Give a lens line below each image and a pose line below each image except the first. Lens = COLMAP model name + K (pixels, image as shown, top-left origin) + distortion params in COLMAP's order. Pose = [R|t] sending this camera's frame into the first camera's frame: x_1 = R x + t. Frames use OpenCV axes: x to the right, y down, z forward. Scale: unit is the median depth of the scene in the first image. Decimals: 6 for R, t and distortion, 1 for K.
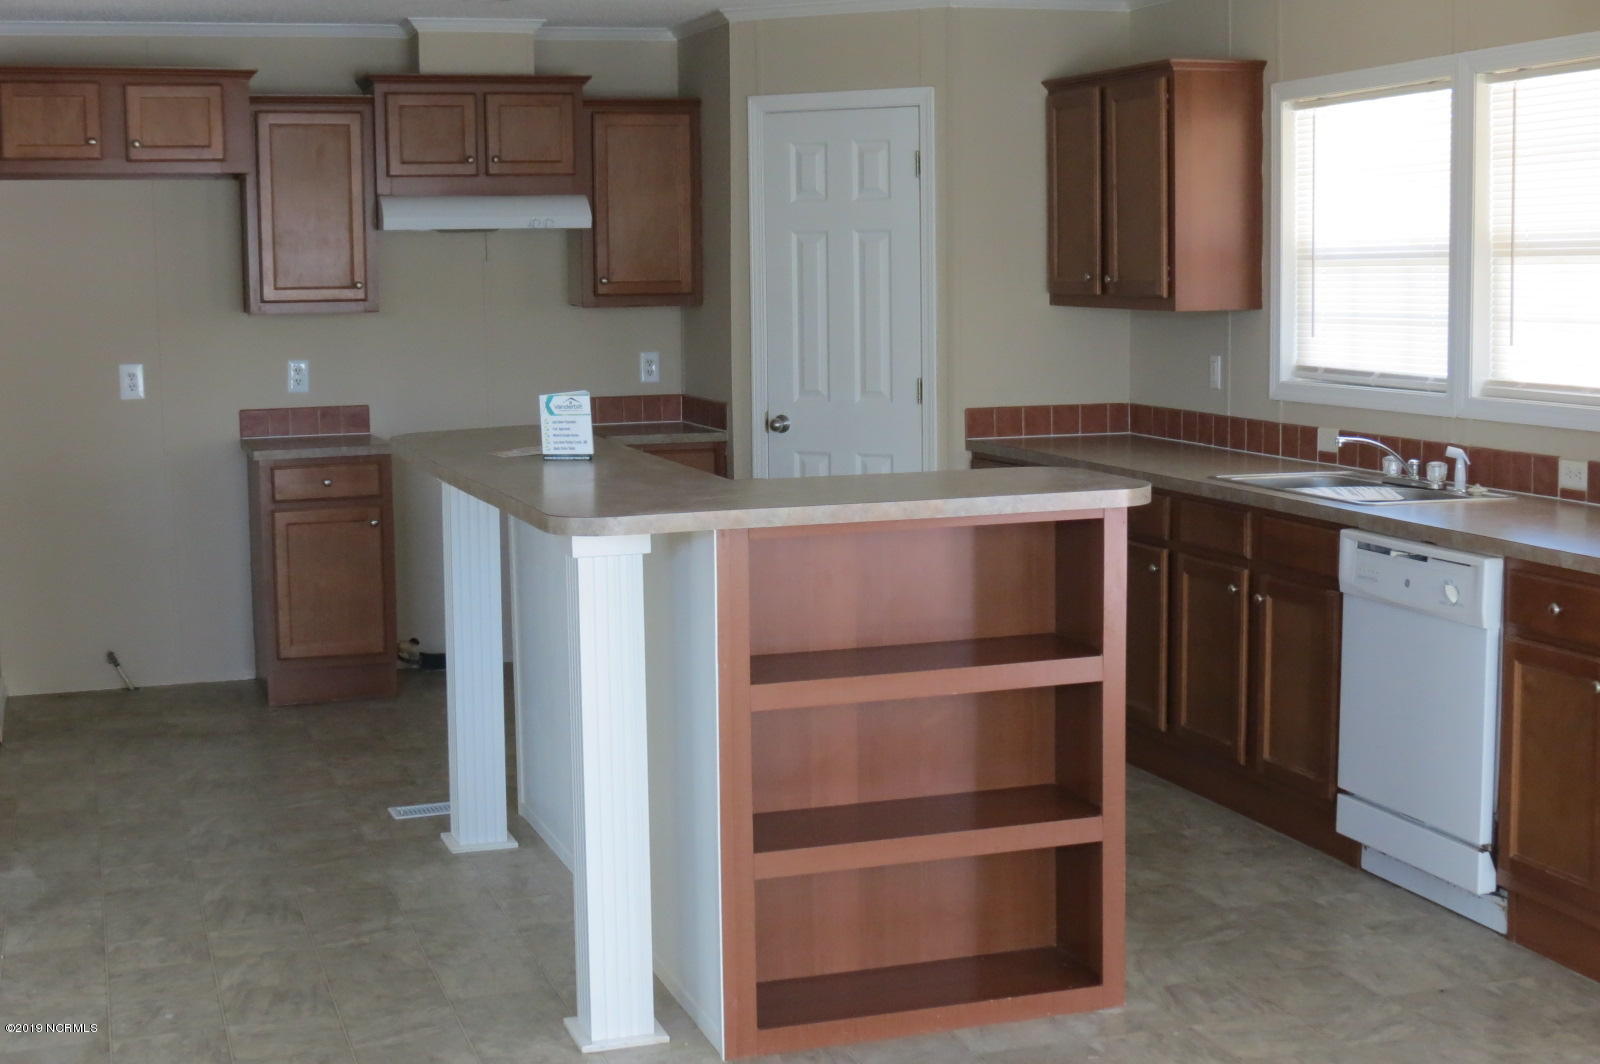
lens RADIAL K [[2198.1, 0, 819.8], [0, 2198.1, 565.4], [0, 0, 1]] dist [-0.094852, 0.000000]
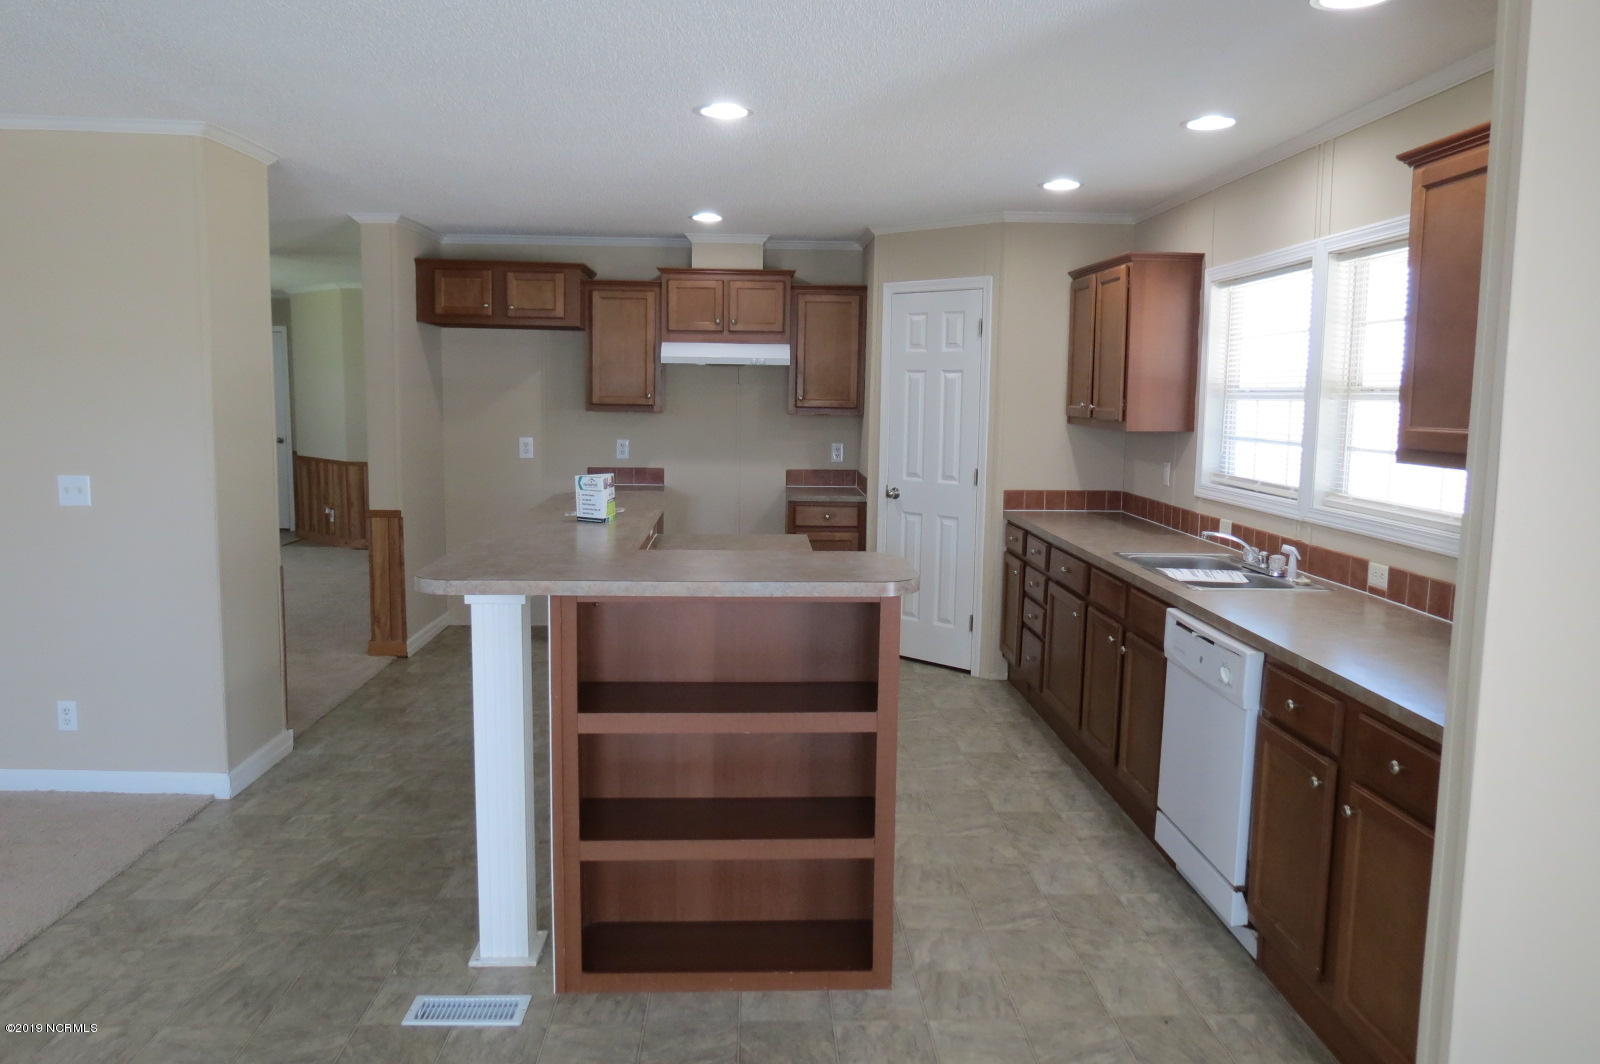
lens RADIAL K [[1131.0, 0, 814.5], [0, 1131.0, 537.8], [0, 0, 1]] dist [-0.051315, 0.030894]
pose [[0.961710, 0.062299, -0.266896, 0.197036], [-0.064117, 0.997941, 0.001905, -0.041796], [0.266465, 0.015281, 0.963723, 0.287110]]
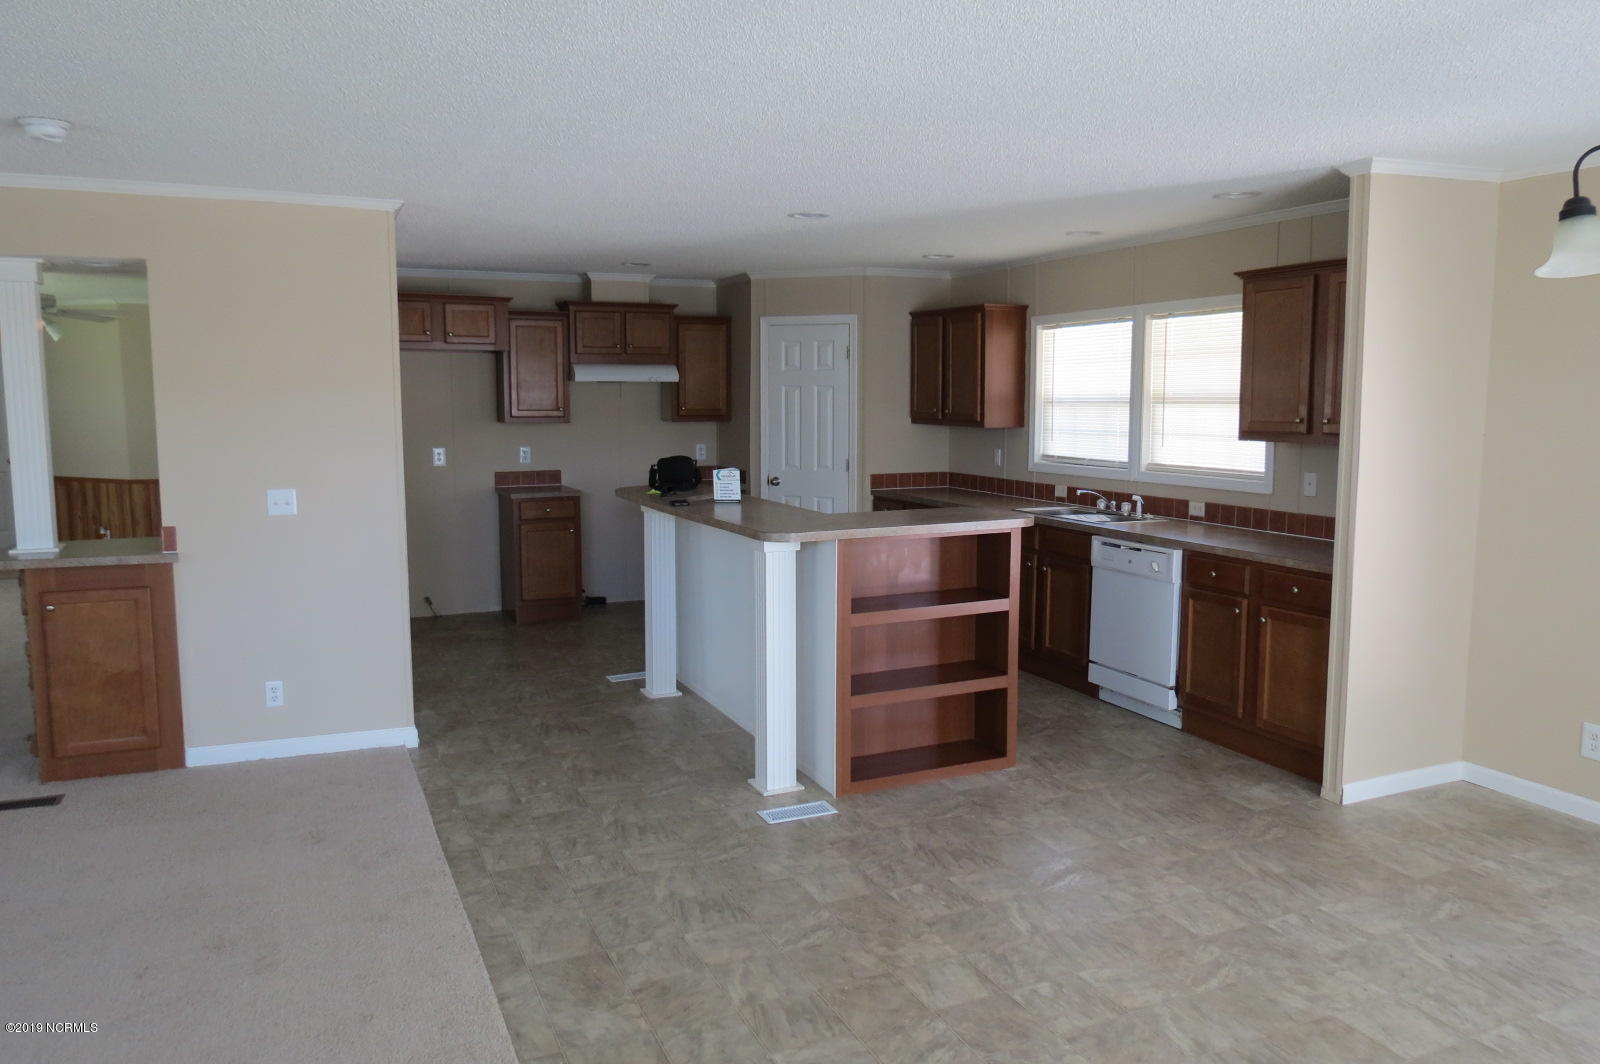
lens RADIAL K [[1131.0, 0, 805.3], [0, 1131.0, 536.4], [0, 0, 1]] dist [-0.051315, 0.030894]
pose [[0.994704, -0.001448, 0.102774, -0.132206], [0.002367, 0.999958, -0.008816, -0.006348], [-0.102757, 0.009013, 0.994666, -0.035727]]
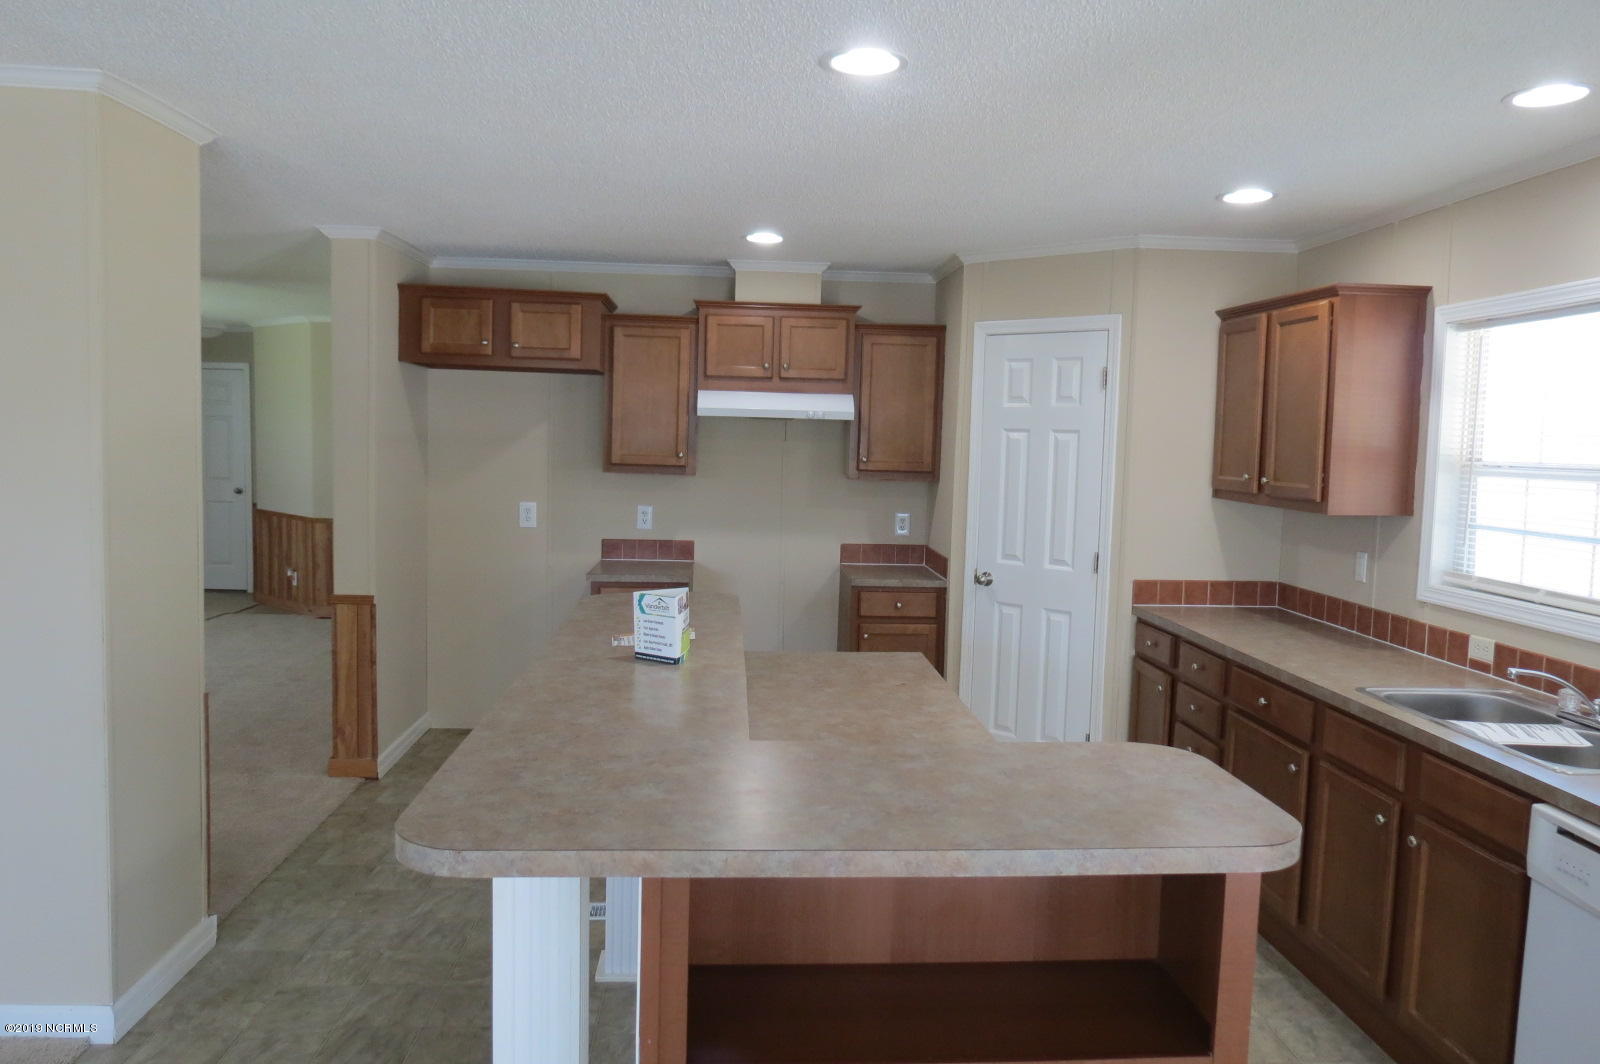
lens RADIAL K [[1131.0, 0, 812.2], [0, 1131.0, 527.0], [0, 0, 1]] dist [-0.051315, 0.030894]
pose [[0.966287, 0.058259, -0.250791, 0.064187], [-0.072081, 0.996325, -0.046277, -0.077390], [0.247173, 0.062794, 0.966935, 0.467182]]
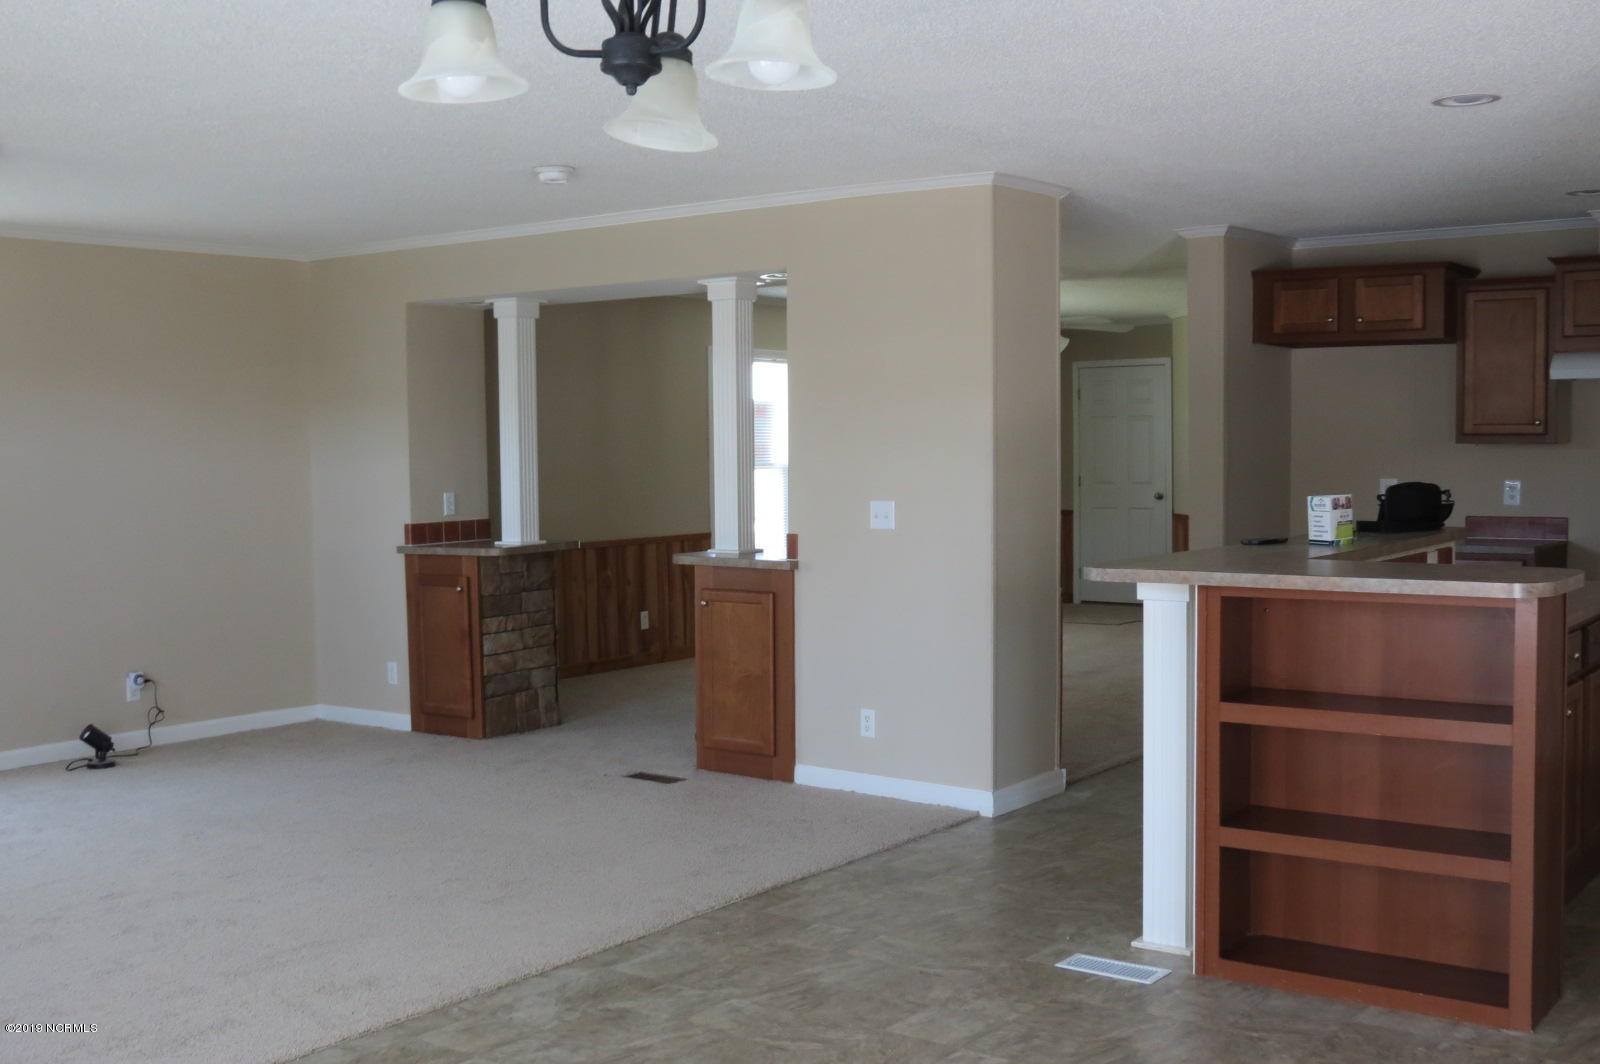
lens RADIAL K [[1718.0, 0, 810.0], [0, 1718.0, 541.3], [0, 0, 1]] dist [-0.035614, 0.000000]
pose [[0.568140, 0.052098, -0.821281, 0.504998], [-0.105905, 0.994324, -0.010186, -0.005080], [0.816089, 0.092765, 0.570433, 0.121593]]
